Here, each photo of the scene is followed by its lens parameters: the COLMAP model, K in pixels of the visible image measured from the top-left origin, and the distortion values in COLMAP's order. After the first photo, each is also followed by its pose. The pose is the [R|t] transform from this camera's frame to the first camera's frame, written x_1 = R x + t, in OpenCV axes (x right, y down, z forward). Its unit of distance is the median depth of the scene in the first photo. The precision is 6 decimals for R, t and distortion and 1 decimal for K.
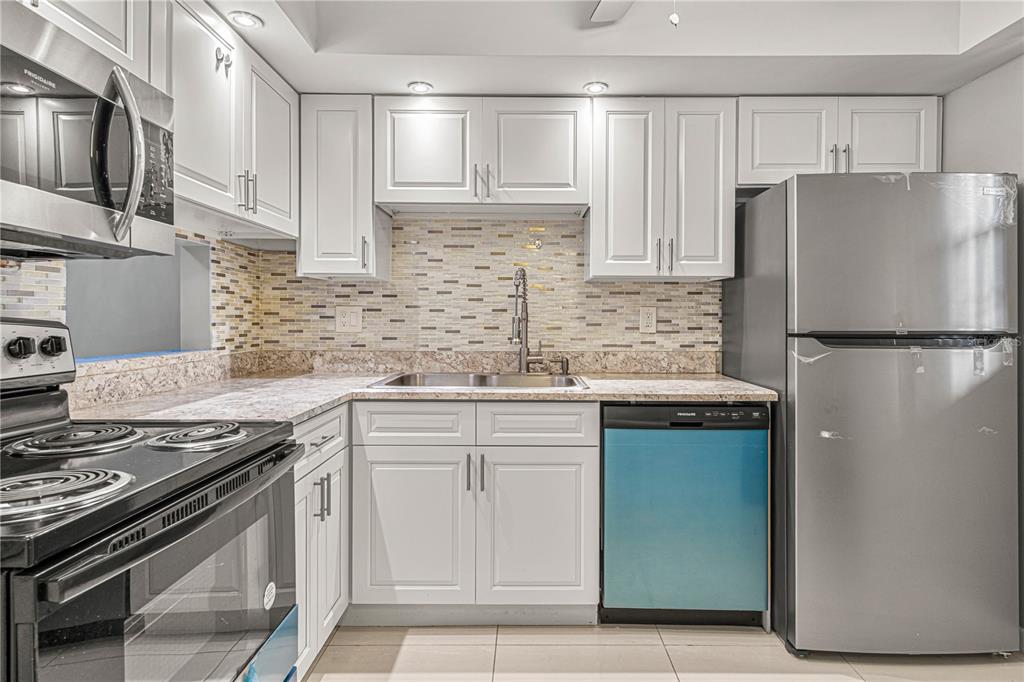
lens RADIAL K [[560.9, 0, 529.8], [0, 560.9, 324.2], [0, 0, 1]] dist [0.002344, 0.000379]
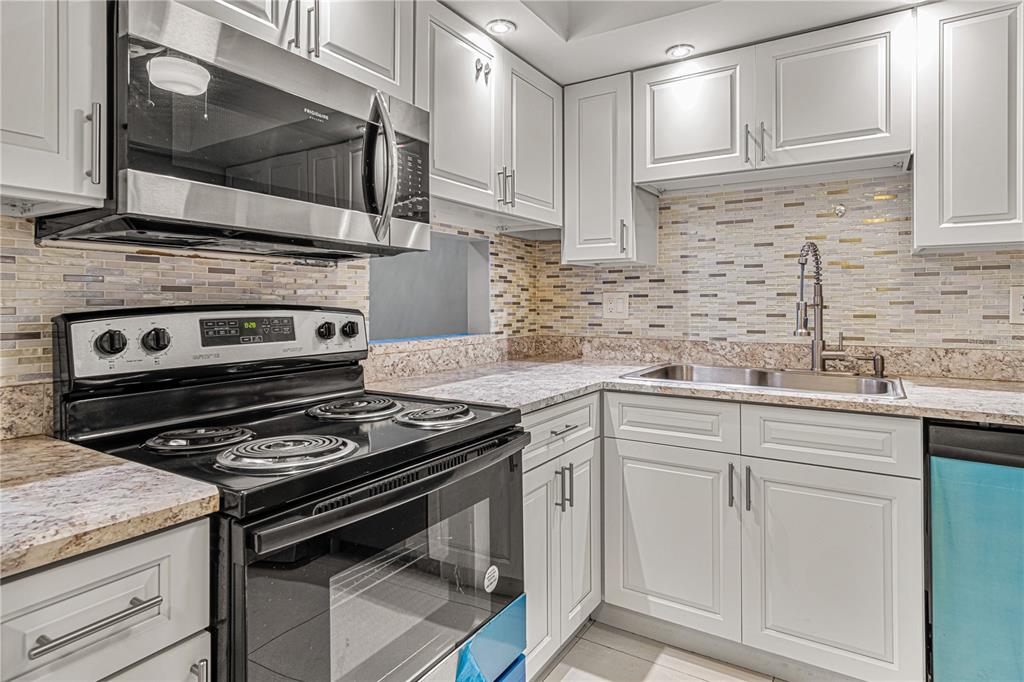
lens RADIAL K [[563.2, 0, 512.8], [0, 563.2, 302.3], [0, 0, 1]] dist [0.002925, 0.001165]
pose [[0.839803, -0.006570, -0.542852, 0.068169], [-0.000089, 0.999925, -0.012239, -0.002957], [0.542891, 0.010326, 0.839739, 0.084554]]
